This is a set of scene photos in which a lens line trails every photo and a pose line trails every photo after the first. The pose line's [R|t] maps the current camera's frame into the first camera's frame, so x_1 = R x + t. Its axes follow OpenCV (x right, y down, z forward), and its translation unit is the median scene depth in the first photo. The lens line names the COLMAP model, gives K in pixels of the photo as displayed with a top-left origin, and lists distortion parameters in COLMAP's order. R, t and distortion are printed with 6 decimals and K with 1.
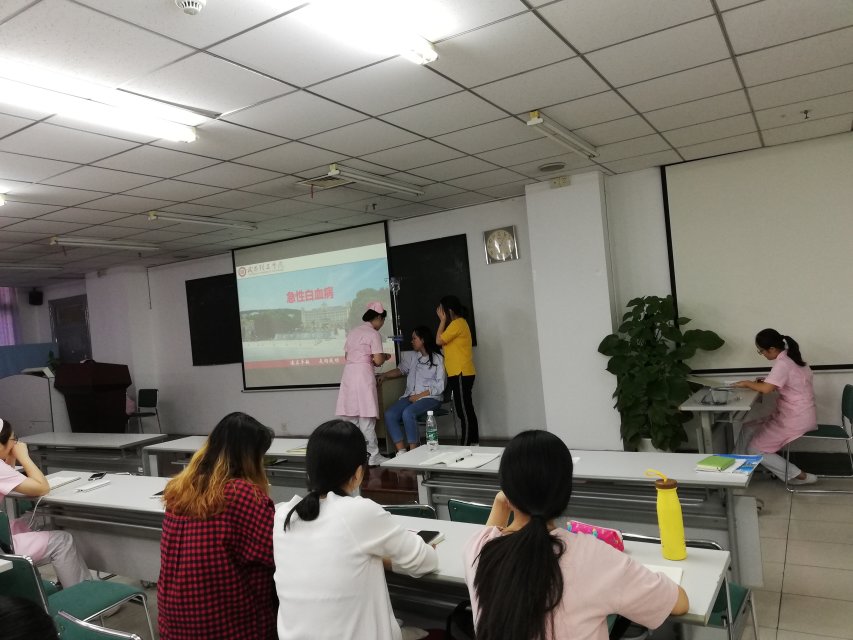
lens RADIAL K [[648.3, 0, 426.5], [0, 648.3, 320.0], [0, 0, 1]] dist [-0.002806, -0.002894]
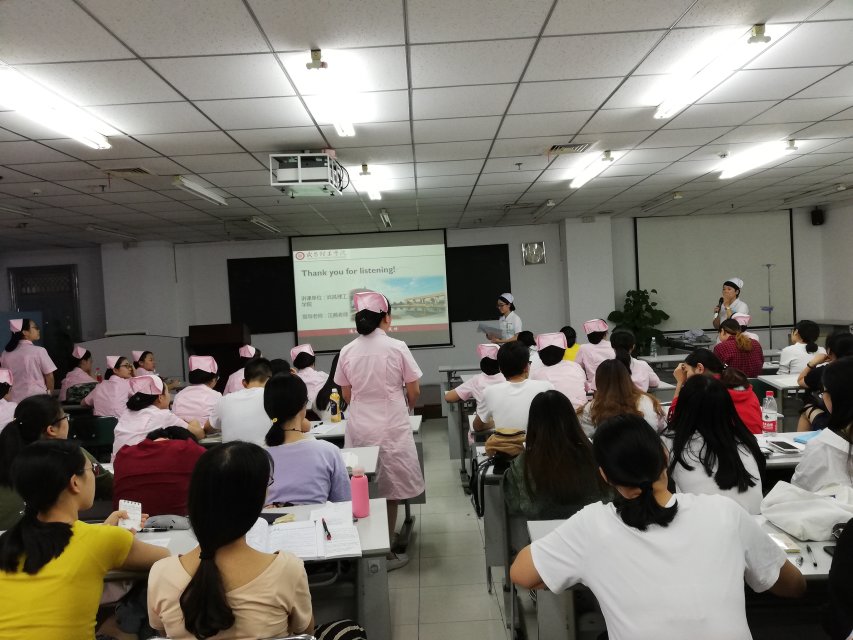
lens RADIAL K [[632.2, 0, 426.5], [0, 632.2, 320.0], [0, 0, 1]] dist [0.055302, -0.068003]
pose [[0.853747, 0.030751, 0.519779, -0.813855], [-0.024899, 0.999524, -0.018236, 0.070977], [-0.520093, 0.002627, 0.854106, -0.153453]]
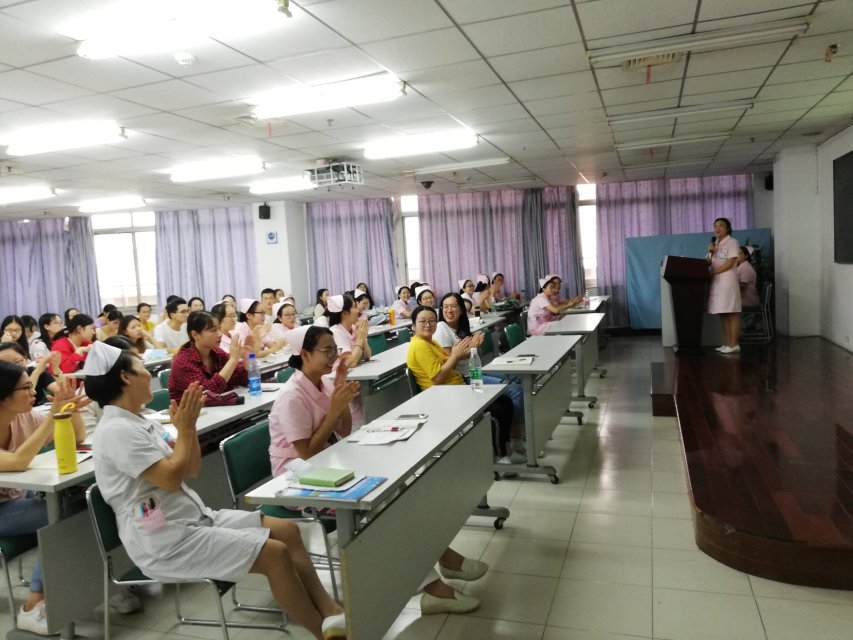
lens RADIAL K [[632.2, 0, 426.5], [0, 632.2, 320.0], [0, 0, 1]] dist [0.055302, -0.068003]
pose [[0.217846, 0.156397, -0.963371, 0.447869], [0.046195, 0.984319, 0.170244, -0.028107], [0.974889, -0.081590, 0.207205, 0.396065]]
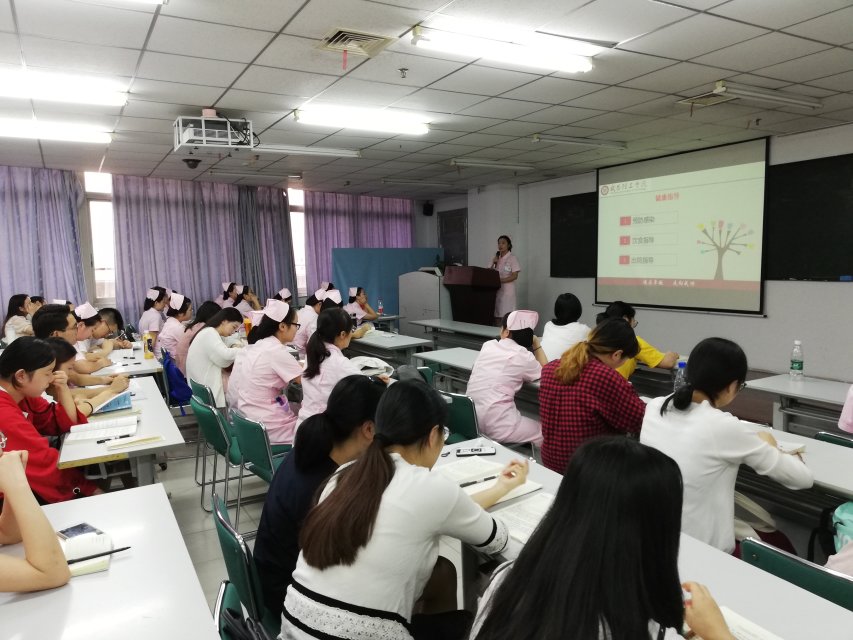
lens RADIAL K [[632.2, 0, 426.5], [0, 632.2, 320.0], [0, 0, 1]] dist [0.055302, -0.068003]
pose [[0.861581, 0.121094, -0.492966, -0.002559], [-0.058021, 0.988258, 0.141352, 0.003871], [0.504294, -0.093183, 0.858490, -0.048163]]
